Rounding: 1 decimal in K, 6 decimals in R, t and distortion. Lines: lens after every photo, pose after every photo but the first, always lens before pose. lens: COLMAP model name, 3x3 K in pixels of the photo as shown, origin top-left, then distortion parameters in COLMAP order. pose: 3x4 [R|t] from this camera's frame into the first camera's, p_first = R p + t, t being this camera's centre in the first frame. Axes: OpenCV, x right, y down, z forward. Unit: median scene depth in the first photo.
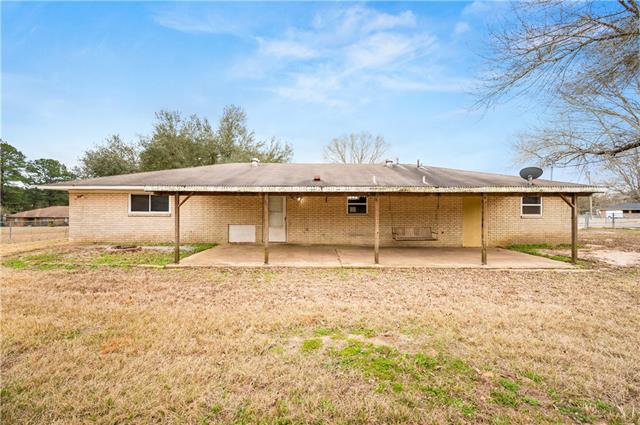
lens RADIAL K [[253.9, 0, 320.4], [0, 253.9, 211.7], [0, 0, 1]] dist [-0.001344, -0.000114]
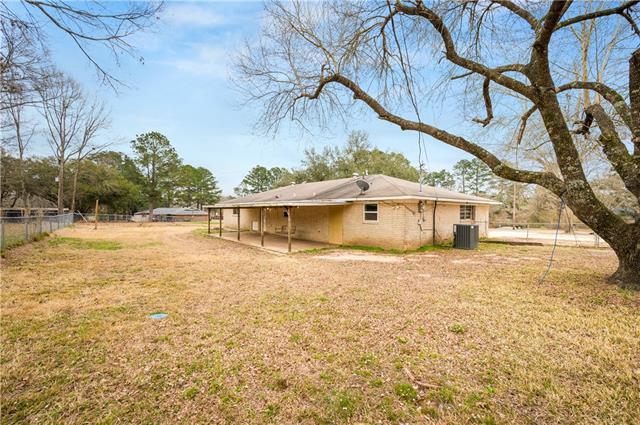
lens RADIAL K [[253.9, 0, 319.7], [0, 253.9, 215.1], [0, 0, 1]] dist [-0.001344, -0.000114]
pose [[0.709285, 0.011110, -0.704834, 1.408530], [-0.019641, 0.999799, -0.004005, -0.004132], [0.704648, 0.016684, 0.709361, -0.002512]]
